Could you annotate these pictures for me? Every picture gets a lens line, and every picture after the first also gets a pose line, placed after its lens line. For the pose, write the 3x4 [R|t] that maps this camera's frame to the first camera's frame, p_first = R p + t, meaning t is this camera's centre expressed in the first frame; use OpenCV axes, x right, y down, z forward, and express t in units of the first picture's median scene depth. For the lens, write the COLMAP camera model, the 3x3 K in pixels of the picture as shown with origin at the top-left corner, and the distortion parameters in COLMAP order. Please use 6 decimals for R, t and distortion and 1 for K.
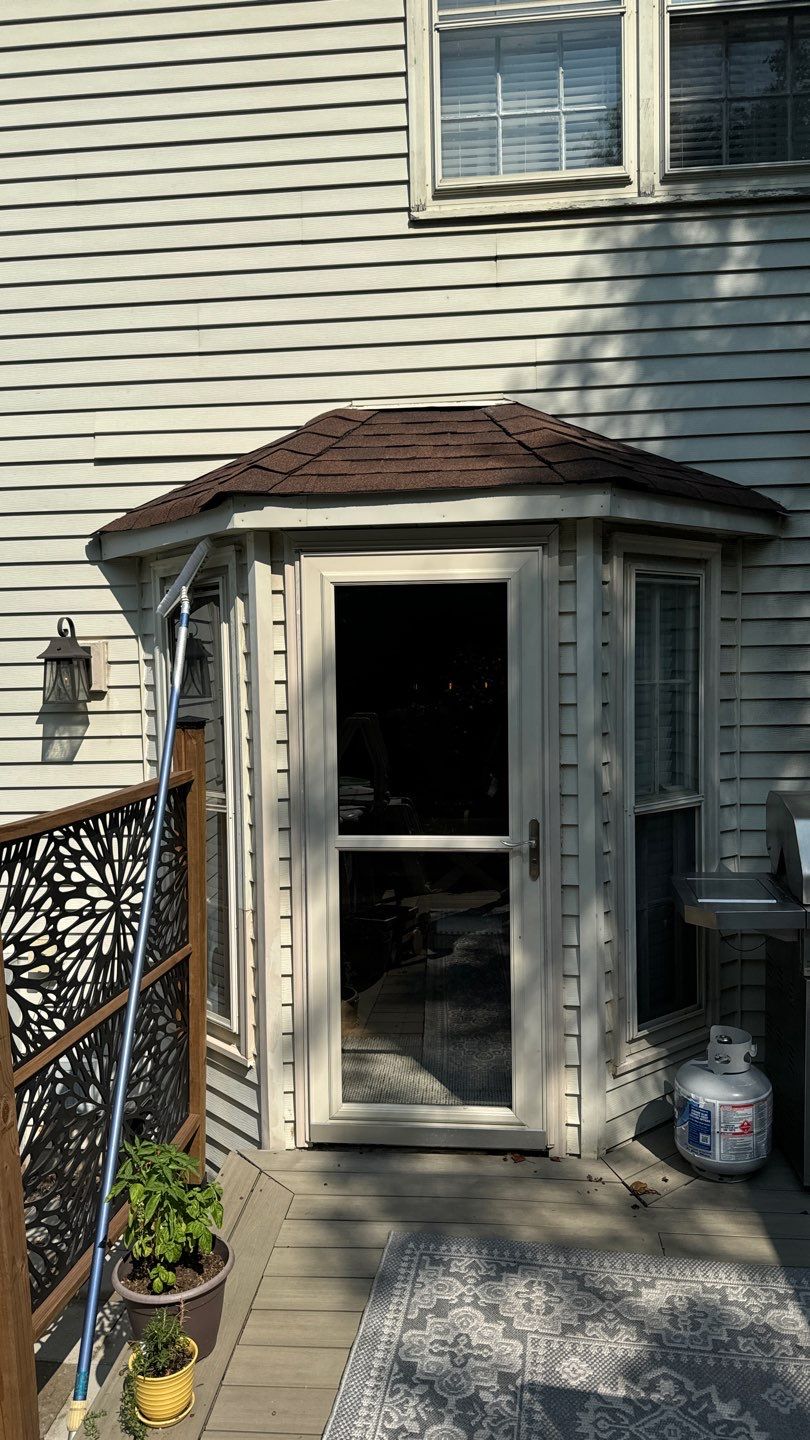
lens RADIAL K [[1011.7, 0, 405.0], [0, 1011.7, 720.0], [0, 0, 1]] dist [0.079331, -0.112274]
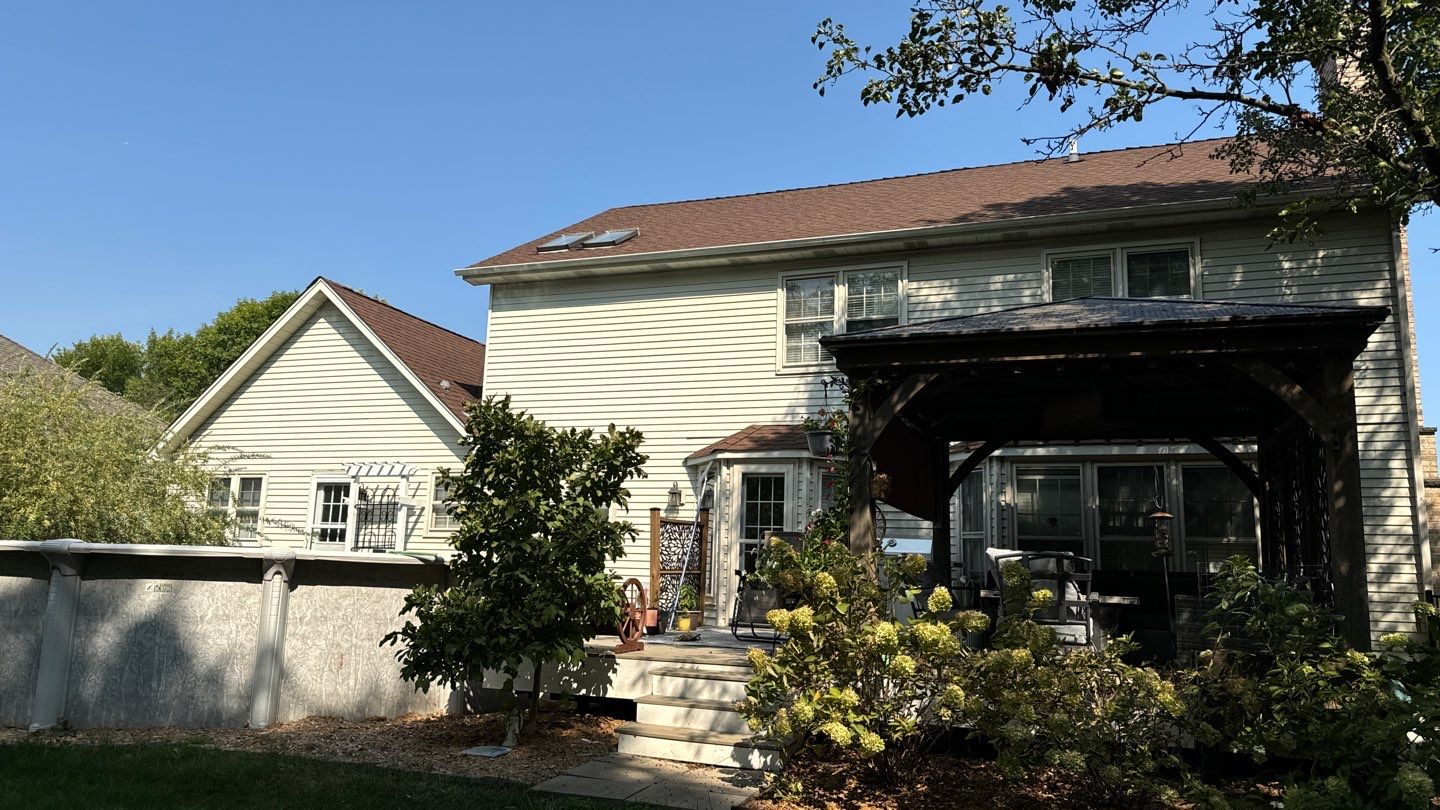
lens RADIAL K [[967.7, 0, 720.0], [0, 967.7, 405.0], [0, 0, 1]] dist [-0.080042, -0.000922]
pose [[0.965659, 0.001045, -0.259810, 0.752391], [-0.061029, 0.972925, -0.222918, 0.414318], [0.252543, 0.231119, 0.939578, -2.376985]]
